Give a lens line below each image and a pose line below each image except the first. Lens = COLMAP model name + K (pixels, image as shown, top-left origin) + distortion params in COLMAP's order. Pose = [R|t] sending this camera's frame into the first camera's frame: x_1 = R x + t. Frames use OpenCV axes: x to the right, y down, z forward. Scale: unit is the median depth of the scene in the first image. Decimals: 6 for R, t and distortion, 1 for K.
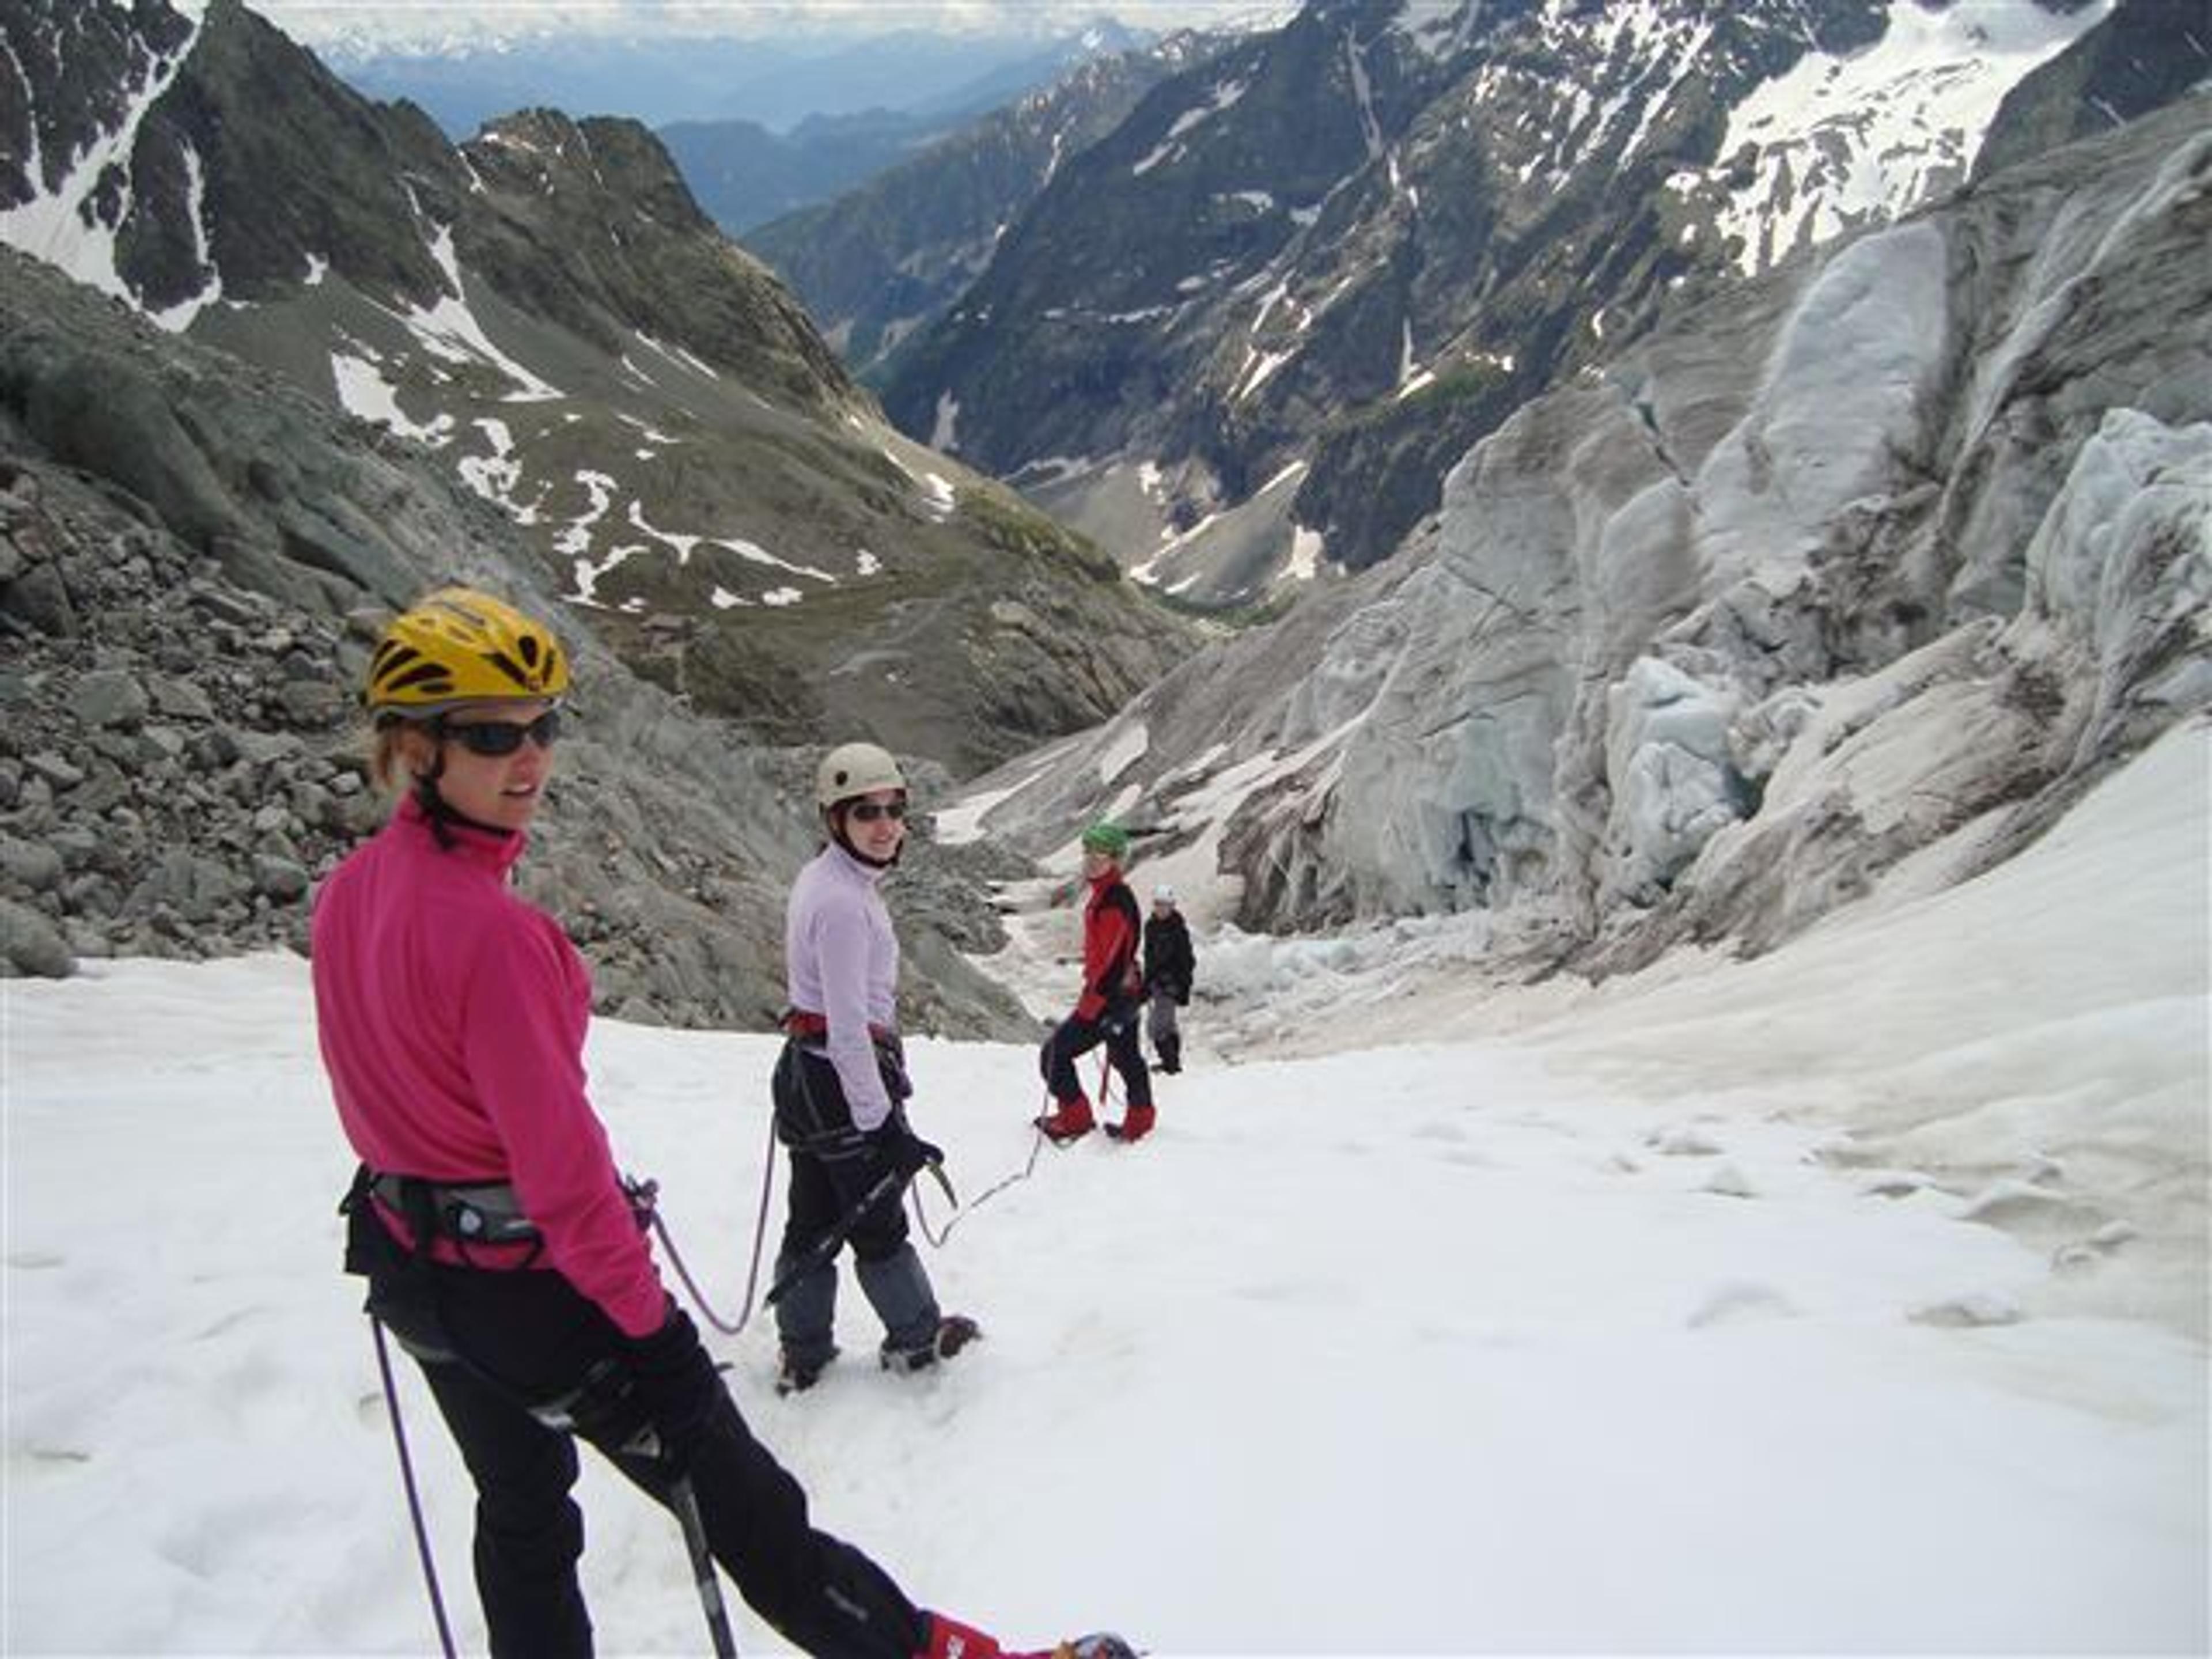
lens RADIAL K [[2129.0, 0, 1127.0], [0, 2129.0, 839.0], [0, 0, 1]] dist [-0.205842, 0.216922]
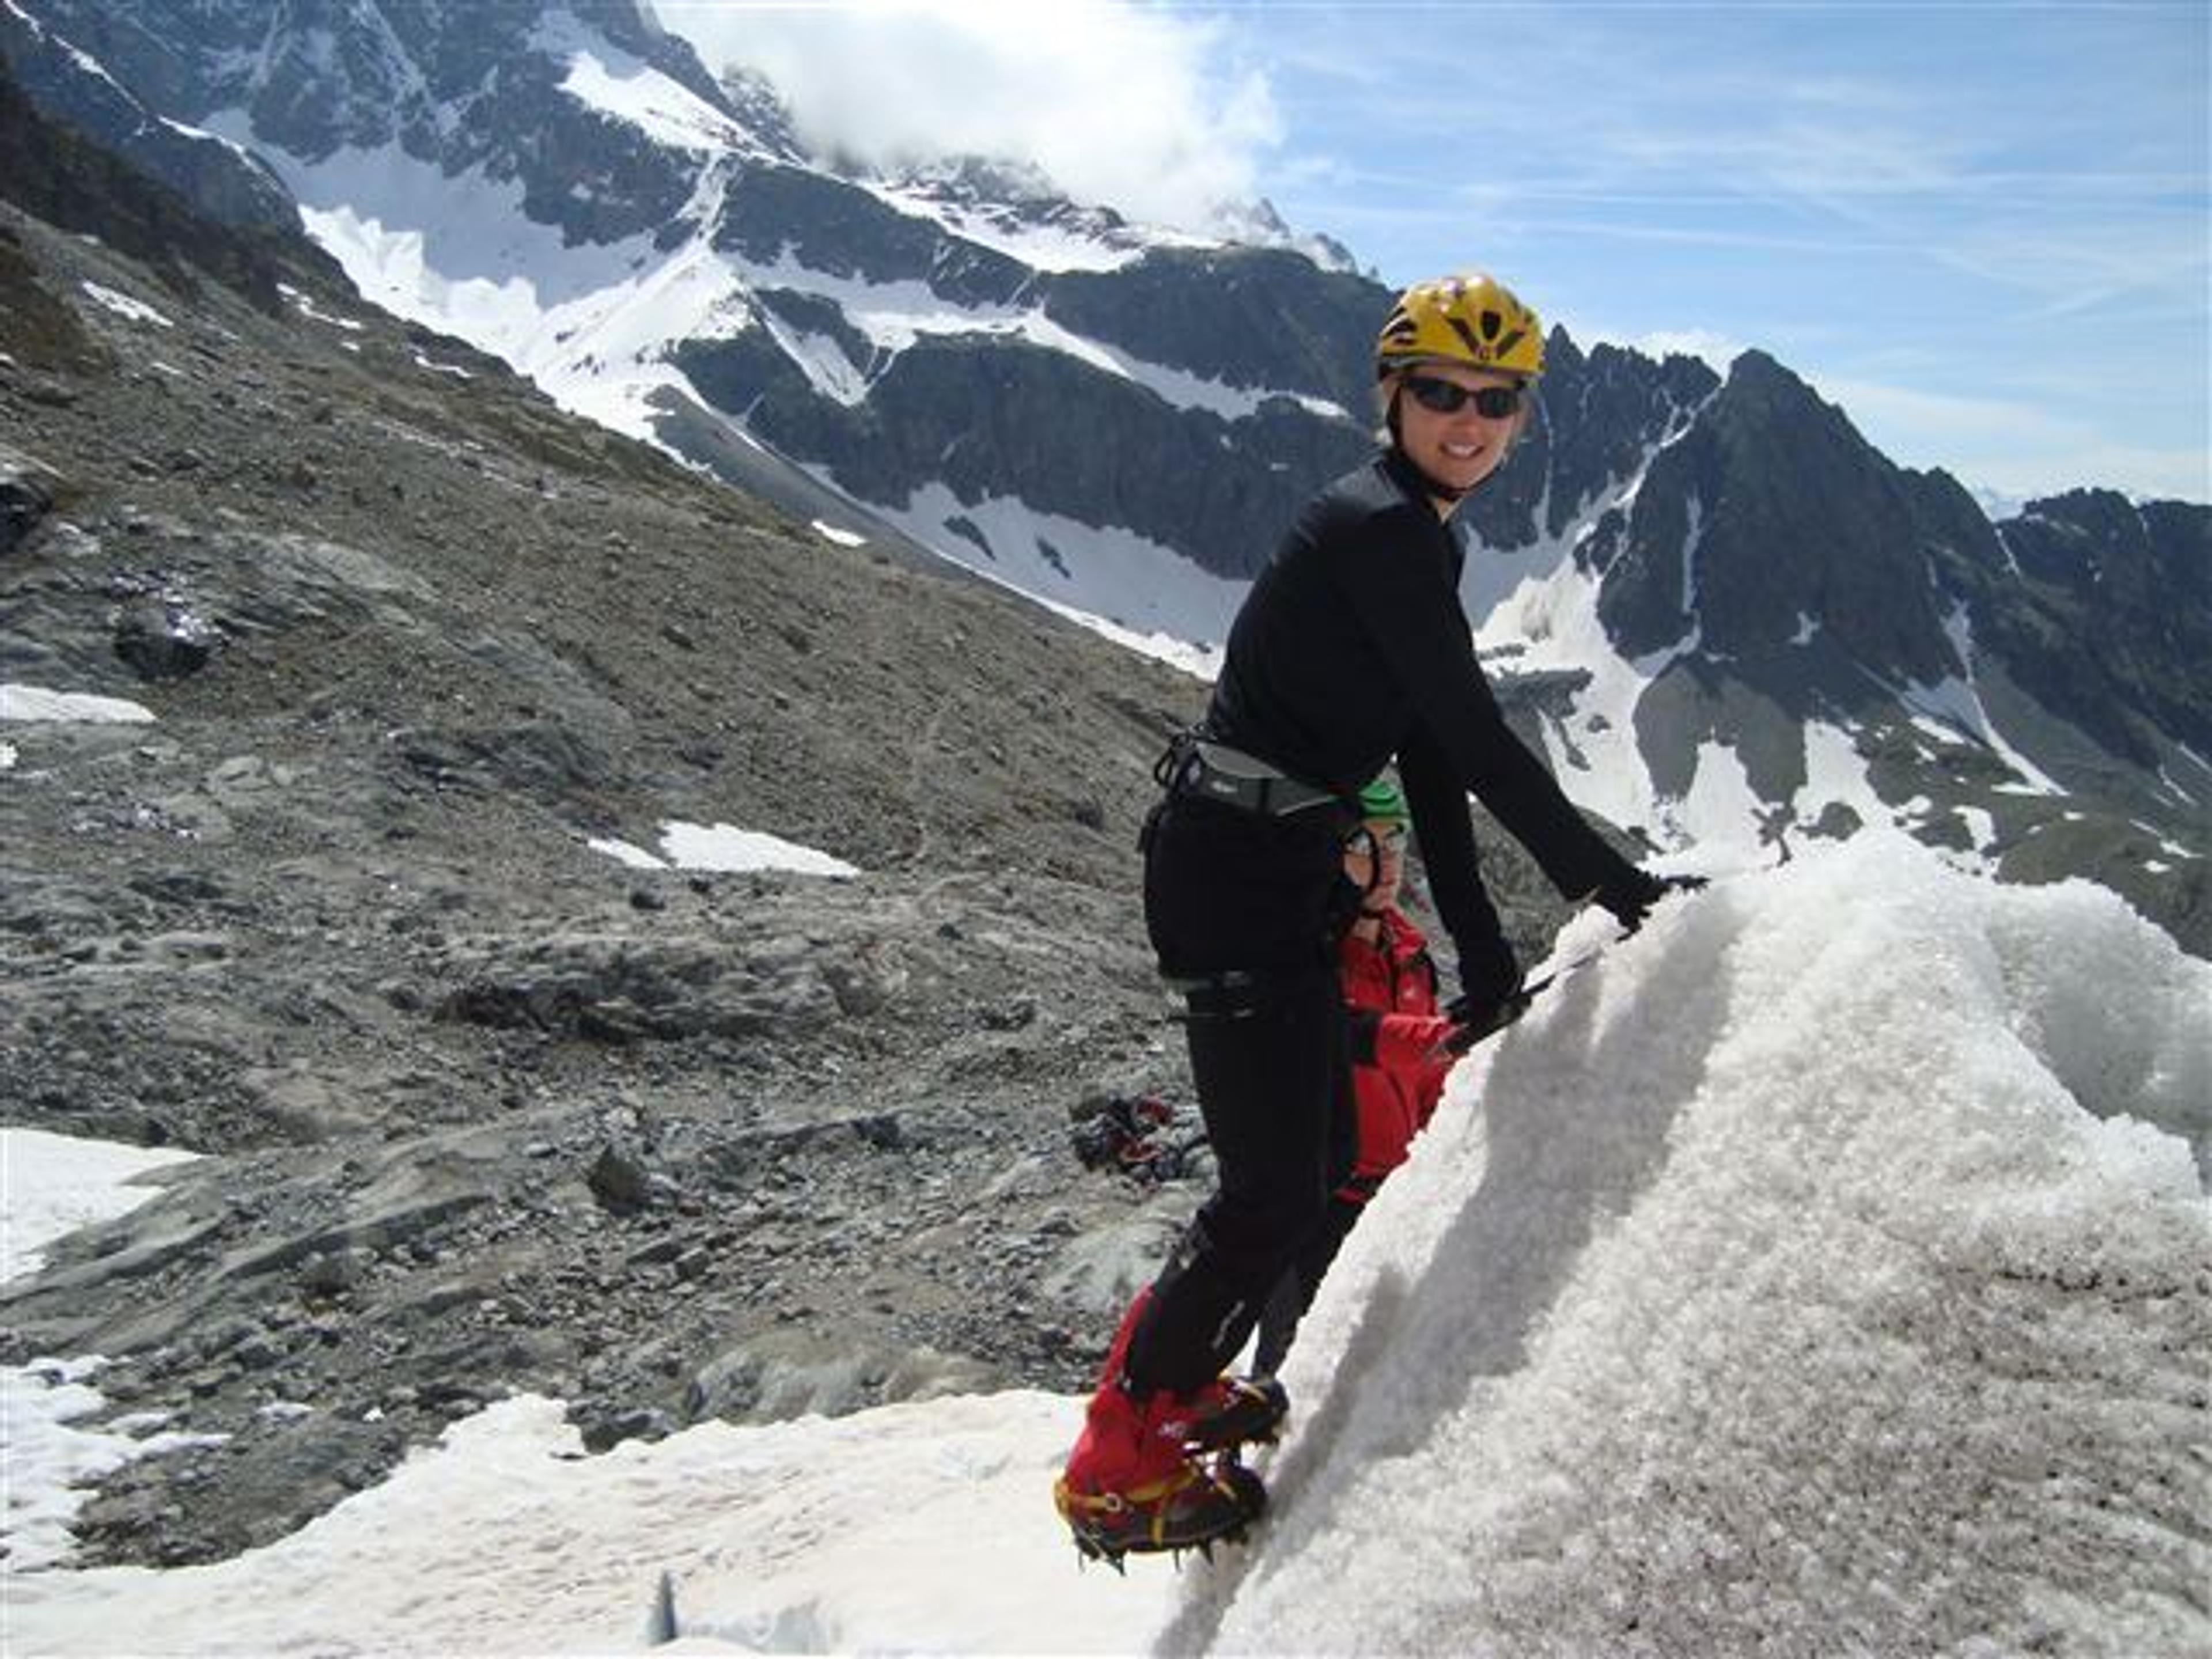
lens RADIAL K [[2125.9, 0, 1111.1], [0, 2125.9, 802.9], [0, 0, 1]] dist [-0.214957, 0.232389]
pose [[0.743893, 0.075532, -0.664016, -0.009489], [-0.227576, 0.962839, -0.145429, -0.000783], [0.628357, 0.259298, 0.733439, 0.169323]]
